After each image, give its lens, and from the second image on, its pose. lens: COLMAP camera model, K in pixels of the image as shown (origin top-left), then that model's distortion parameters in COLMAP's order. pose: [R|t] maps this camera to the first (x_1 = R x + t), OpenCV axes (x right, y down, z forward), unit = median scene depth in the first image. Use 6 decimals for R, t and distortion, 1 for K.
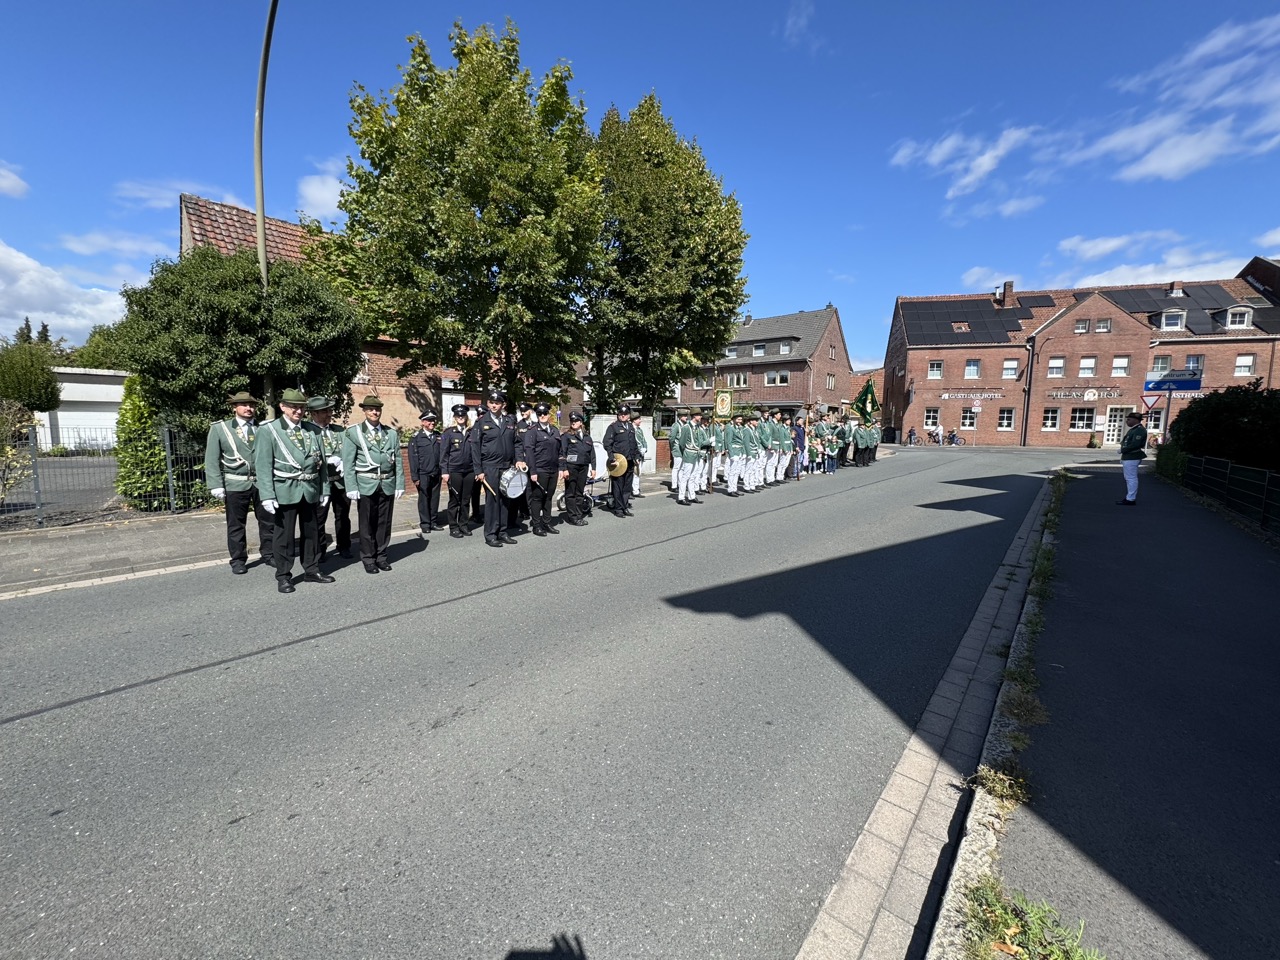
lens RADIAL K [[516.1, 0, 642.0], [0, 516.1, 480.8], [0, 0, 1]] dist [0.000043, 0.000071]
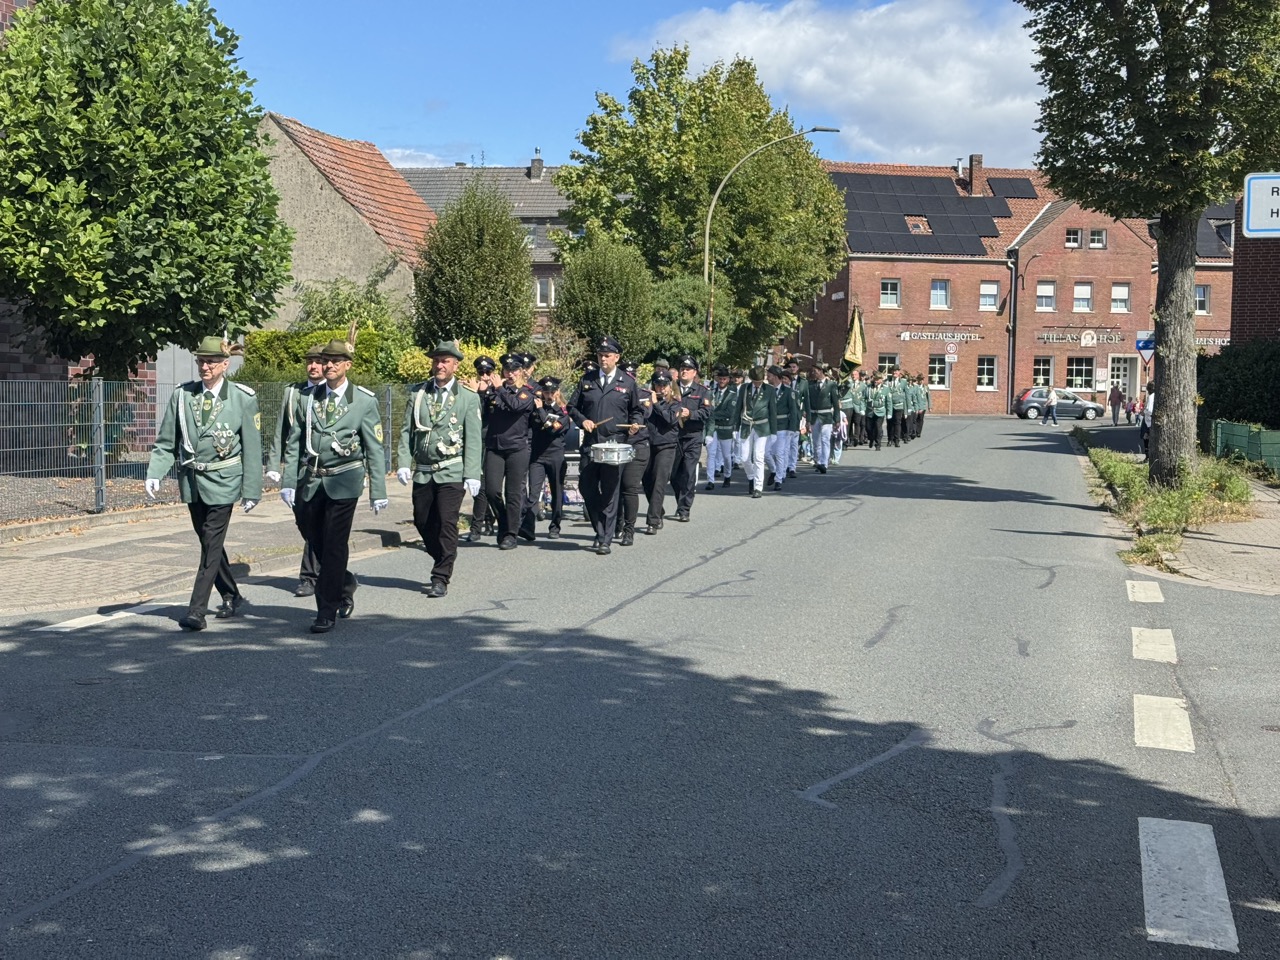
lens RADIAL K [[1788.4, 0, 640.4], [0, 1788.4, 478.4], [0, 0, 1]] dist [0.135400, 0.000000]
pose [[0.889047, -0.021115, 0.457328, -0.726258], [0.043924, 0.998262, -0.039297, 0.083109], [-0.455704, 0.055025, 0.888429, -0.810776]]
